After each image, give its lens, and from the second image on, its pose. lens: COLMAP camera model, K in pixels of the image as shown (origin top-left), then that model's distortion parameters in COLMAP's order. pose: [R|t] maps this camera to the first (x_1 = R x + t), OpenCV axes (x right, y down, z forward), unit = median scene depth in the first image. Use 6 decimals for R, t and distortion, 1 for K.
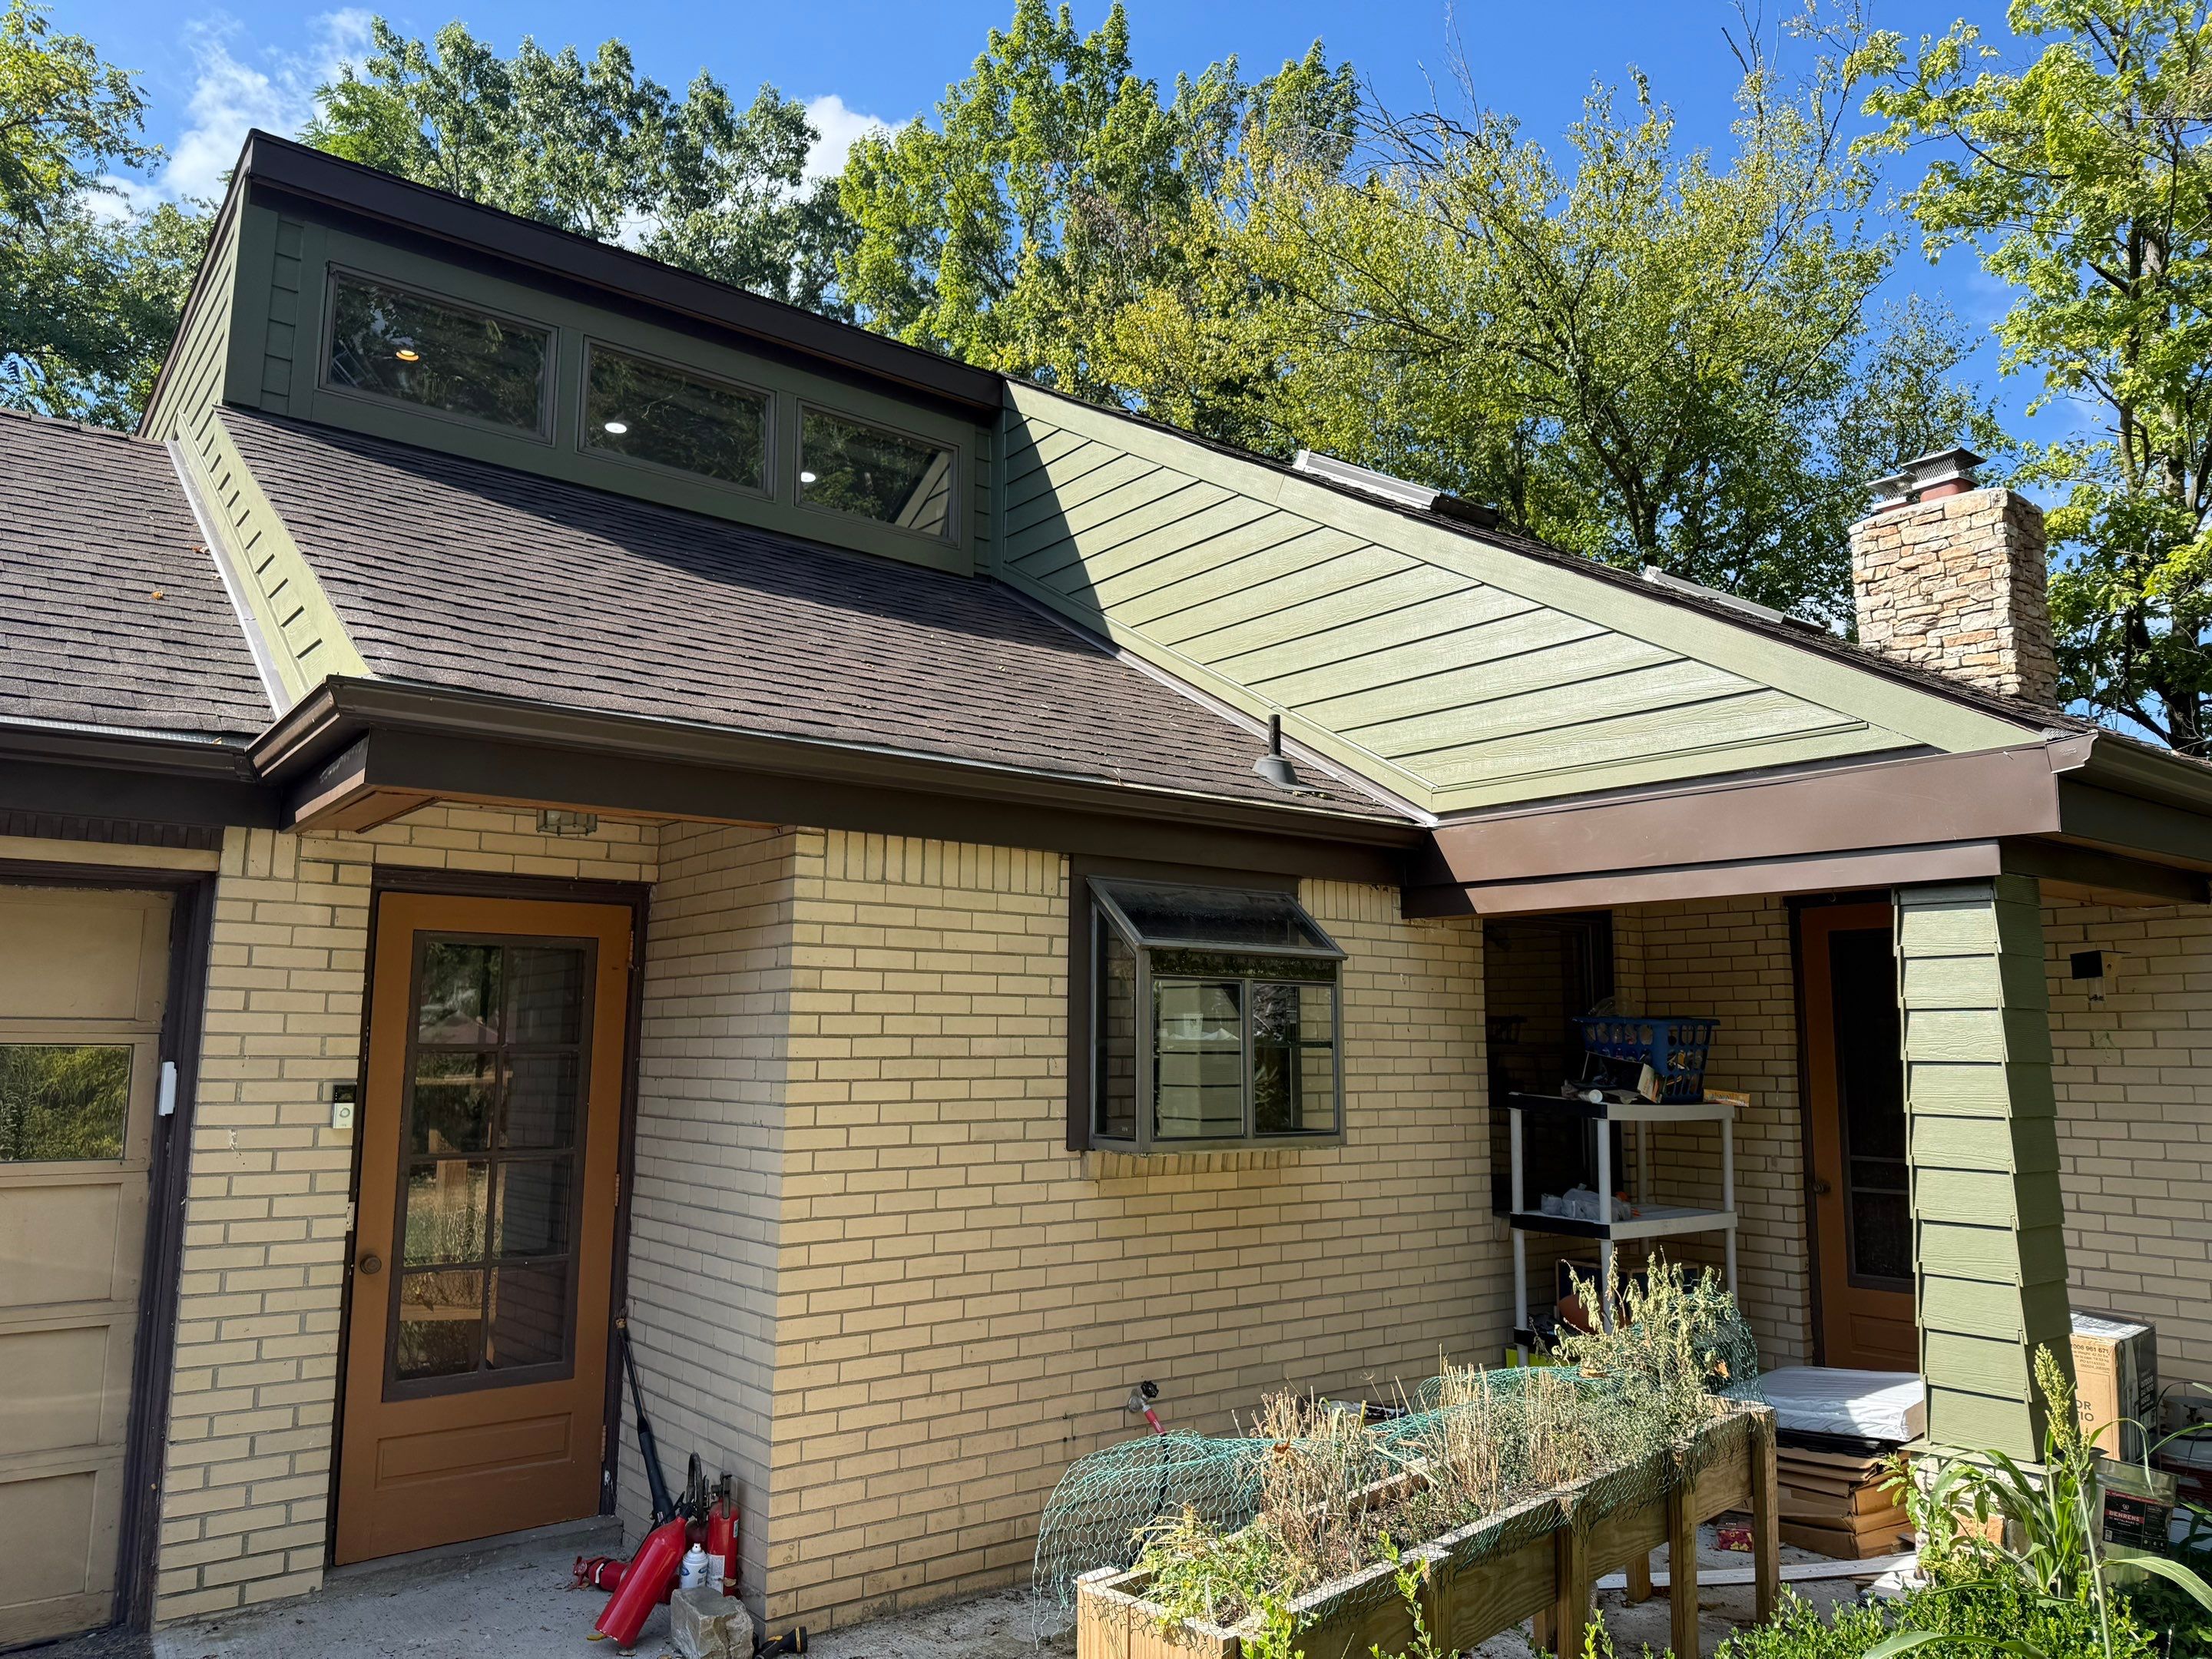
lens RADIAL K [[1550.4, 0, 1106.0], [0, 1550.4, 829.5], [0, 0, 1]] dist [0.087838, -0.102037]
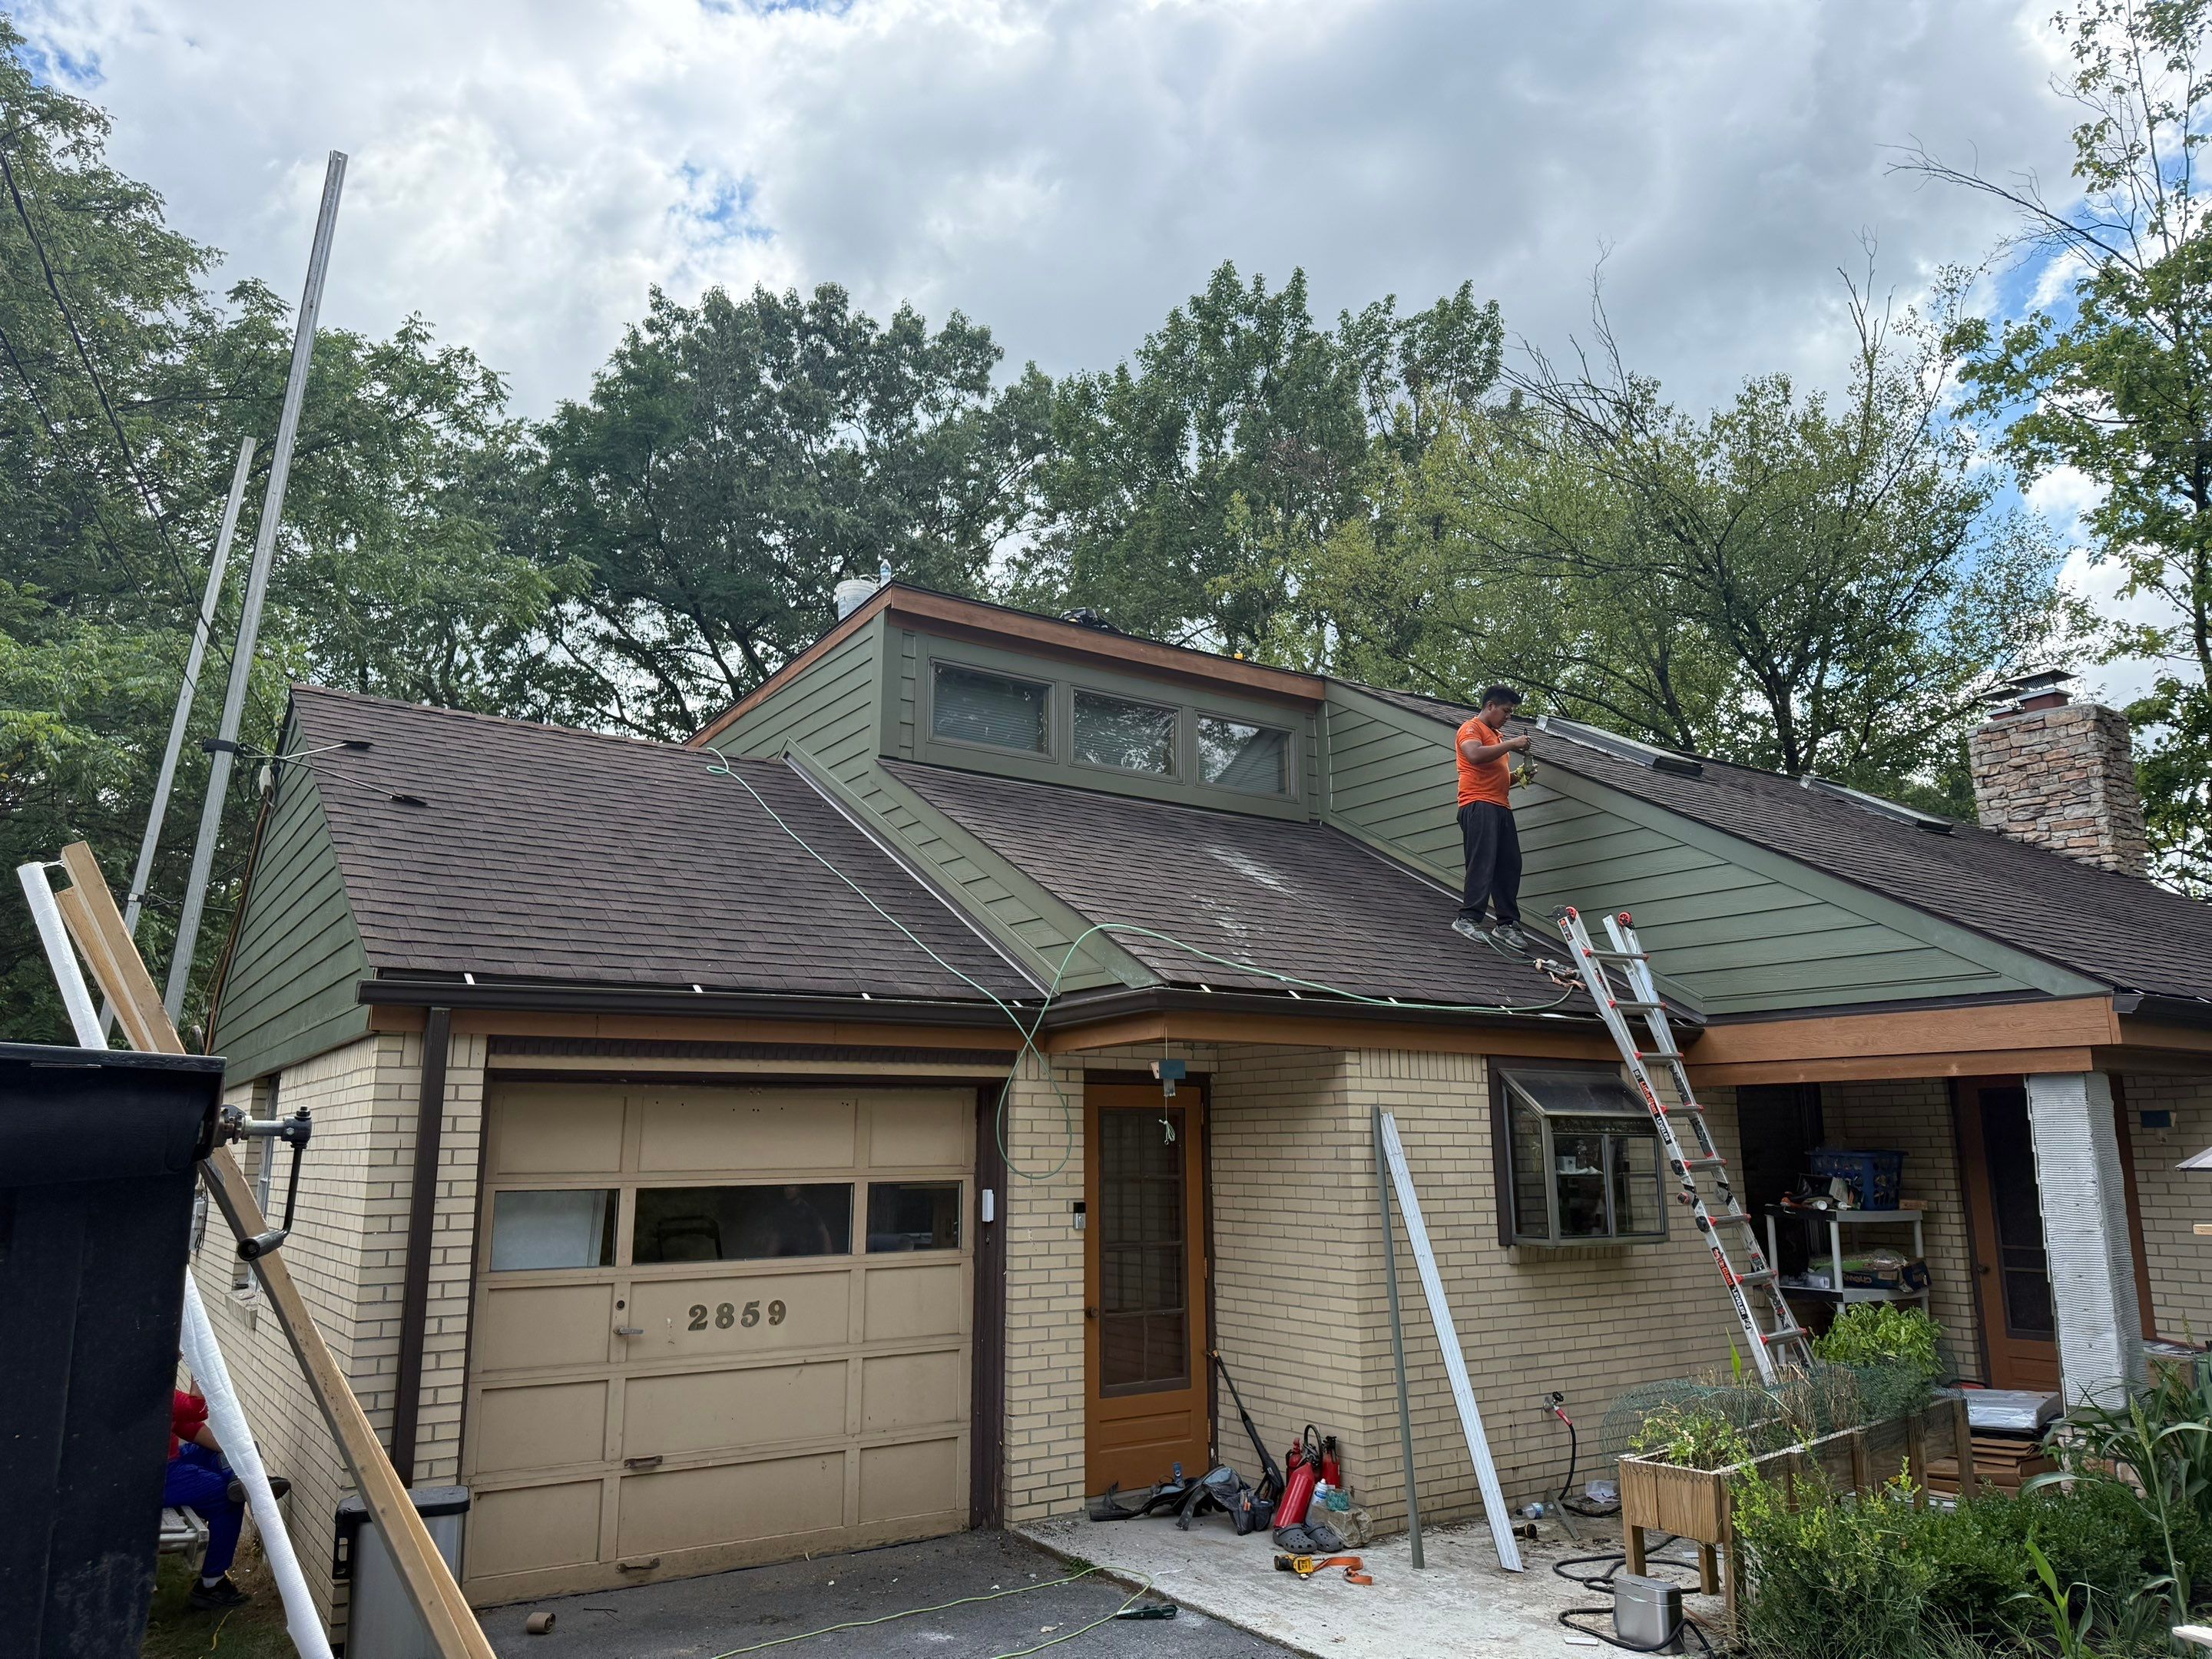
lens RADIAL K [[1582.7, 0, 1106.0], [0, 1582.7, 829.5], [0, 0, 1]] dist [0.038404, -0.036167]
pose [[0.998346, -0.022698, -0.052826, -0.310495], [0.018982, 0.997380, -0.069806, -0.104265], [0.054273, 0.068688, 0.996161, -0.628801]]
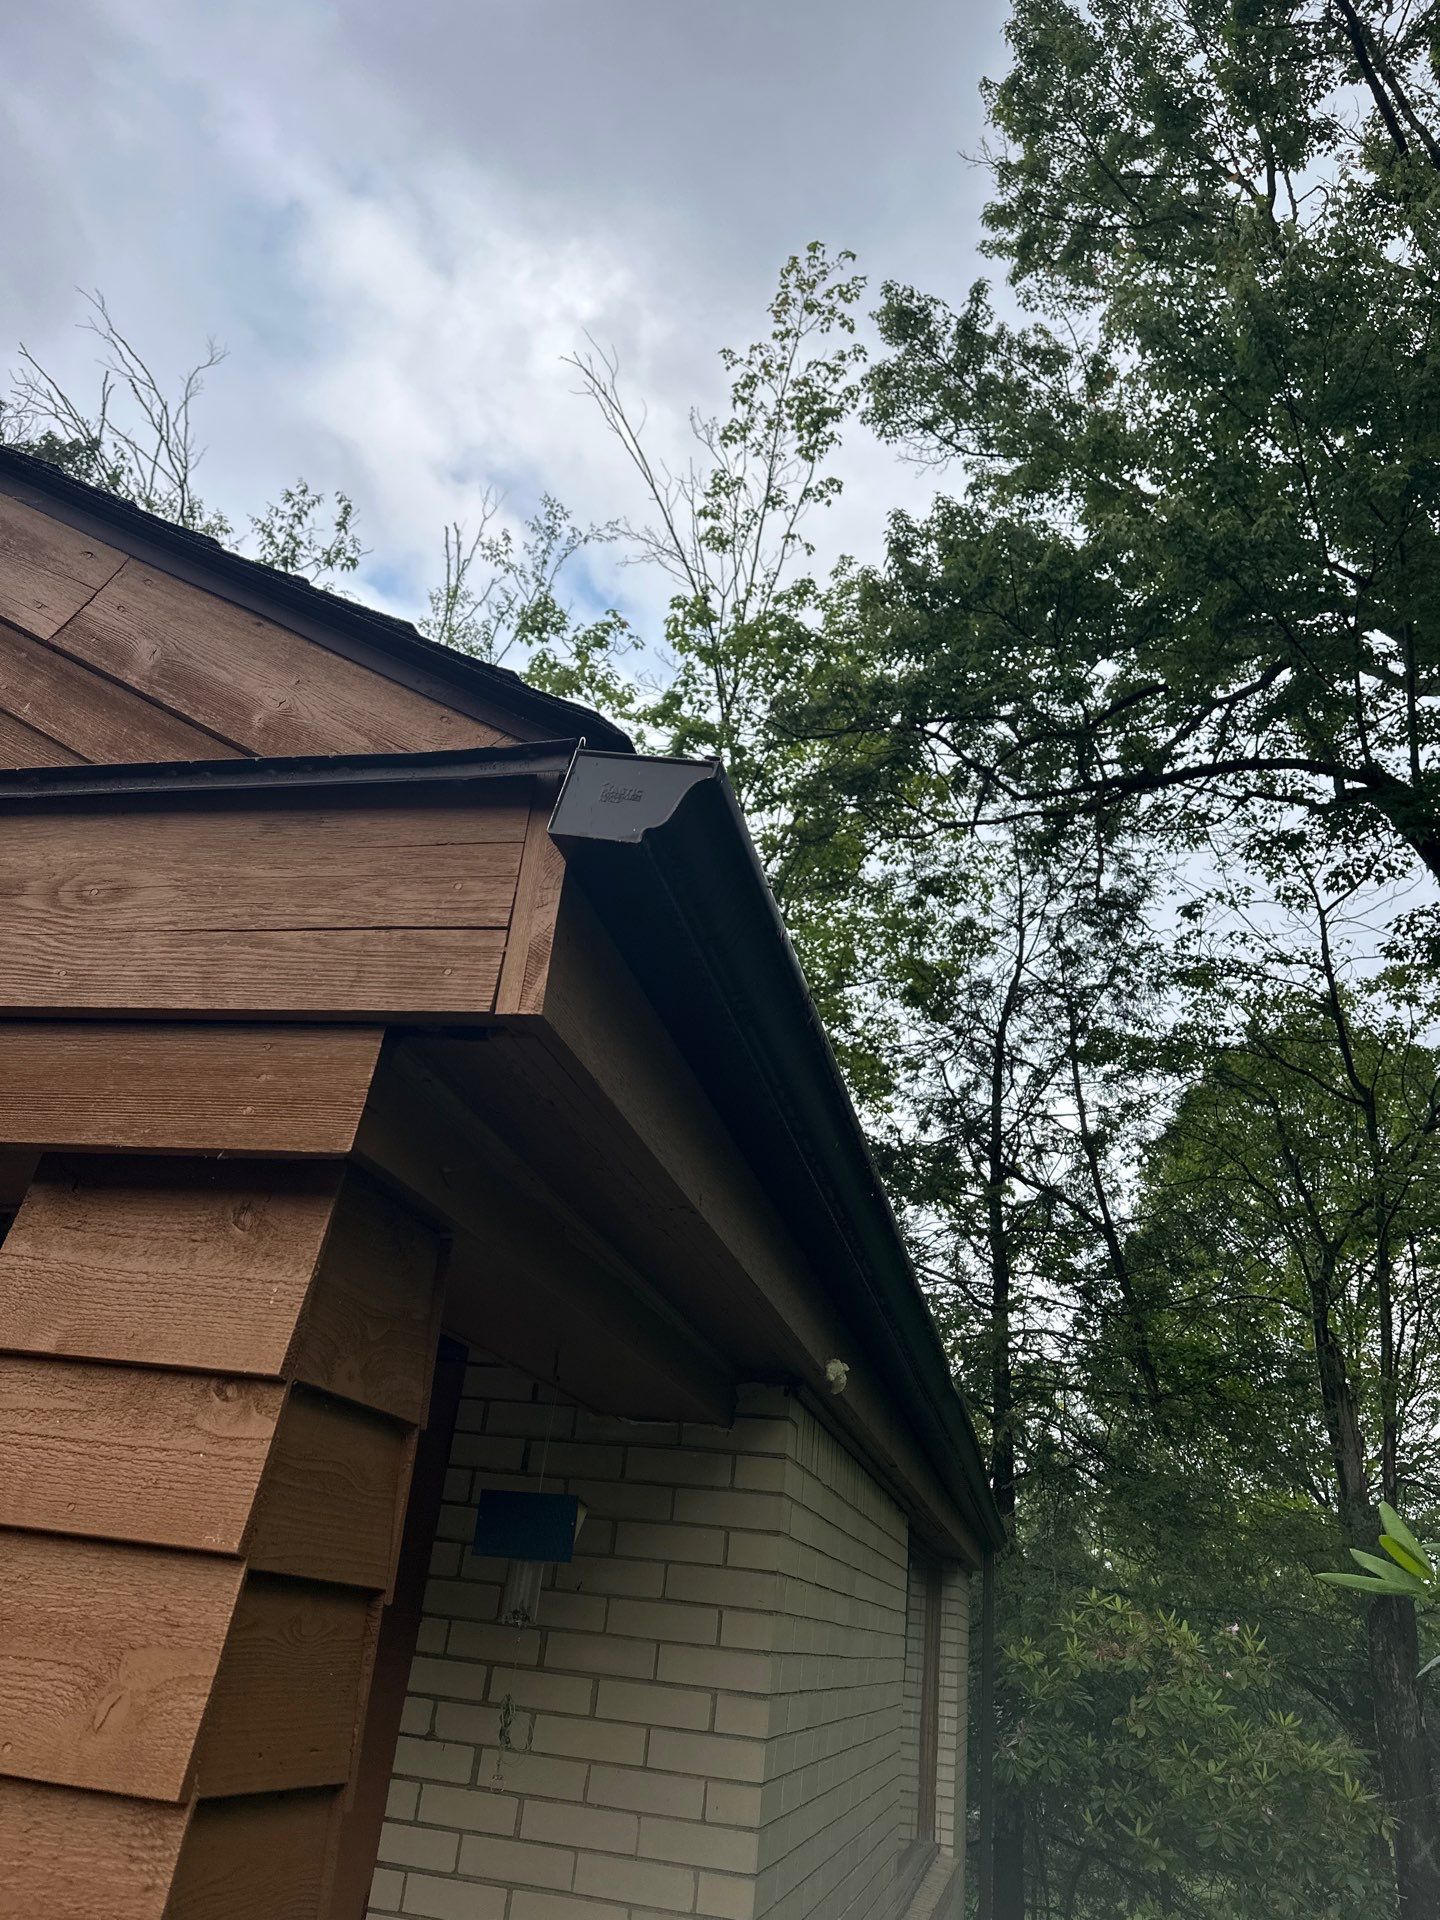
lens RADIAL K [[1345.7, 0, 714.3], [0, 1345.7, 975.0], [0, 0, 1]] dist [0.087838, -0.102037]
pose [[0.757871, 0.341515, 0.555877, 0.374515], [-0.190233, 0.930697, -0.312434, 0.048497], [-0.624054, 0.131038, 0.770316, 0.613709]]
